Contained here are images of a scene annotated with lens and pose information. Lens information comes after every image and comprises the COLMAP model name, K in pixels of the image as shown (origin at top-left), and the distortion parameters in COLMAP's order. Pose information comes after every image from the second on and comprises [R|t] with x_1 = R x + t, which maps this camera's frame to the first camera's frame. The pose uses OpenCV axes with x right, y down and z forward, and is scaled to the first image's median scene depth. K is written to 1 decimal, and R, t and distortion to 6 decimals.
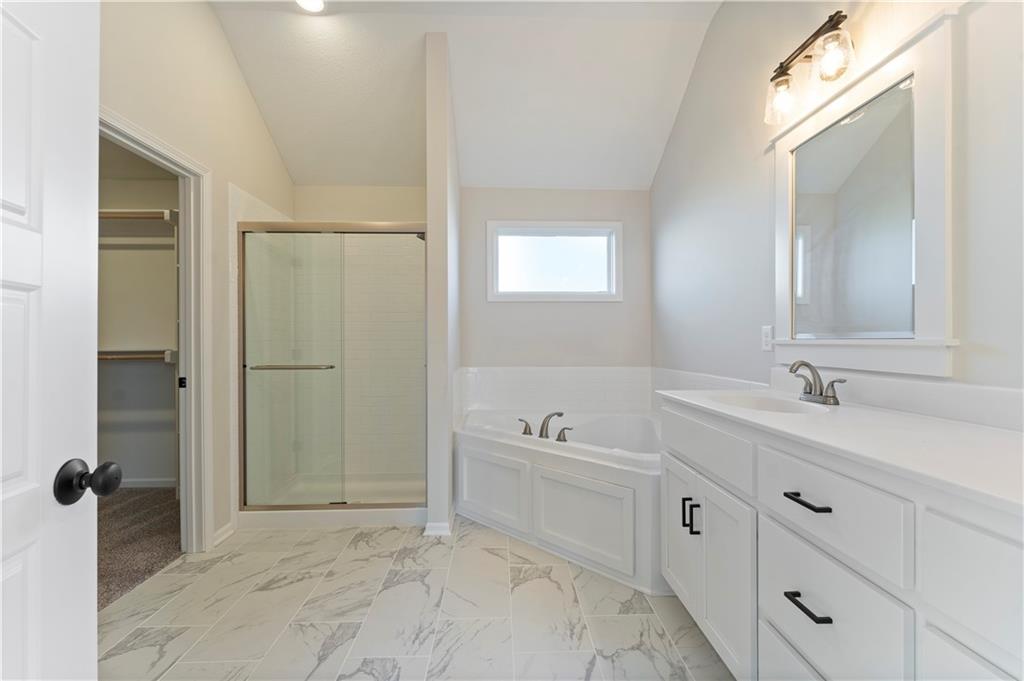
lens RADIAL K [[424.3, 0, 512.0], [0, 424.3, 340.5], [0, 0, 1]] dist [-0.007446, 0.000382]
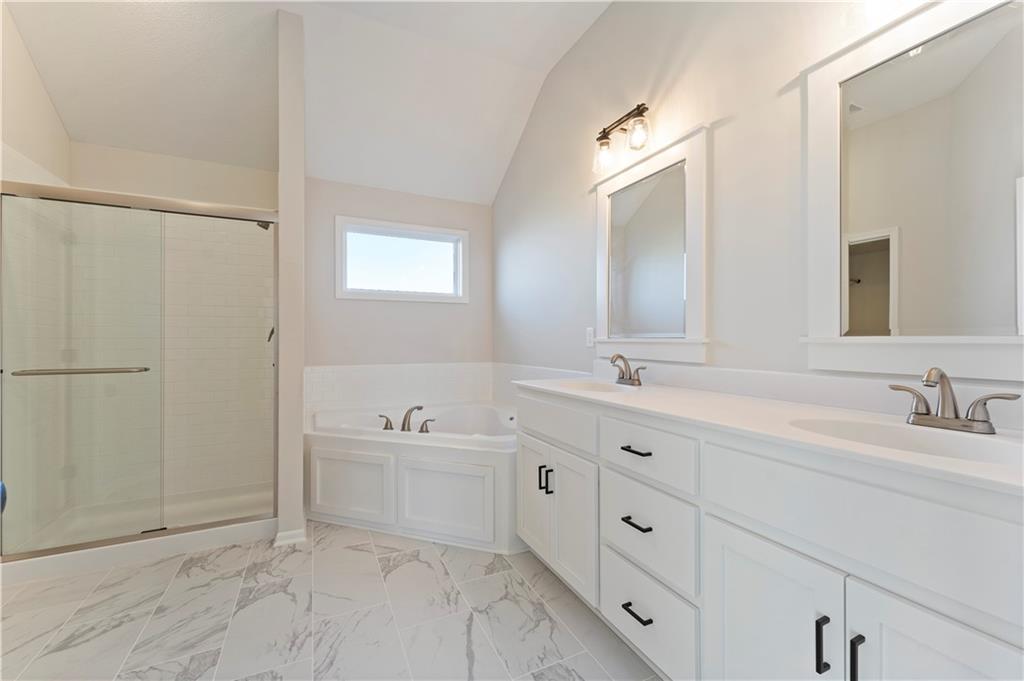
lens RADIAL K [[415.4, 0, 510.9], [0, 415.4, 337.7], [0, 0, 1]] dist [-0.000303, 0.000107]
pose [[0.916578, 0.003612, 0.399840, -0.110352], [-0.002625, 0.999992, -0.003017, 0.000278], [-0.399848, 0.001716, 0.916580, -0.054742]]
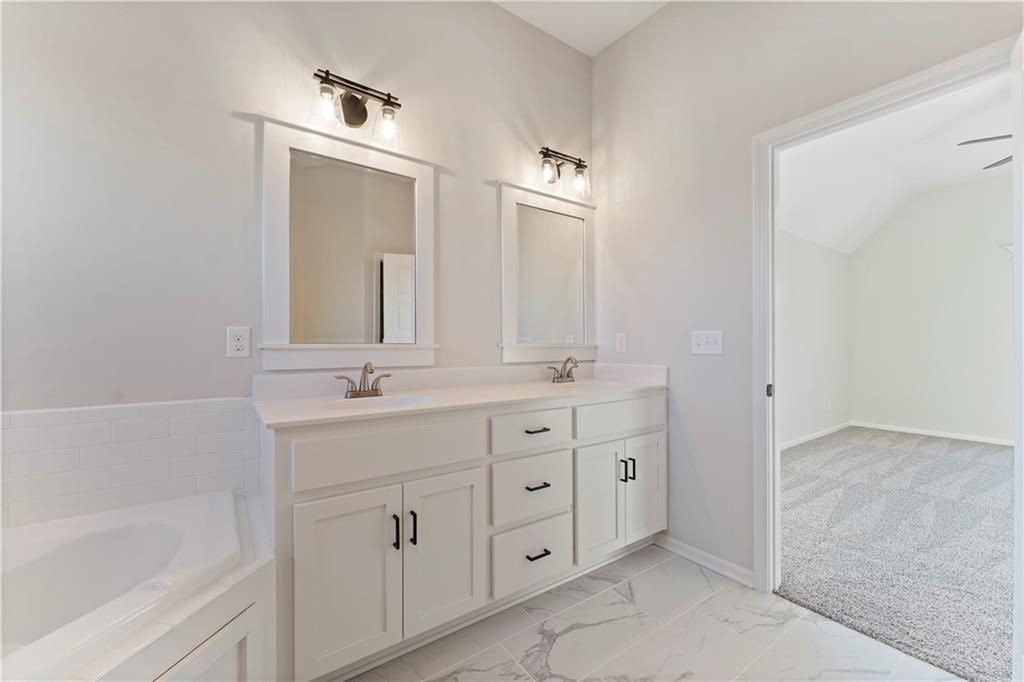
lens RADIAL K [[412.6, 0, 513.2], [0, 412.6, 343.2], [0, 0, 1]] dist [-0.001076, -0.000019]
pose [[-0.544524, -0.004716, 0.838732, -0.332628], [-0.006607, 0.999977, 0.001333, -0.006325], [-0.838719, -0.004816, -0.544542, 0.884757]]
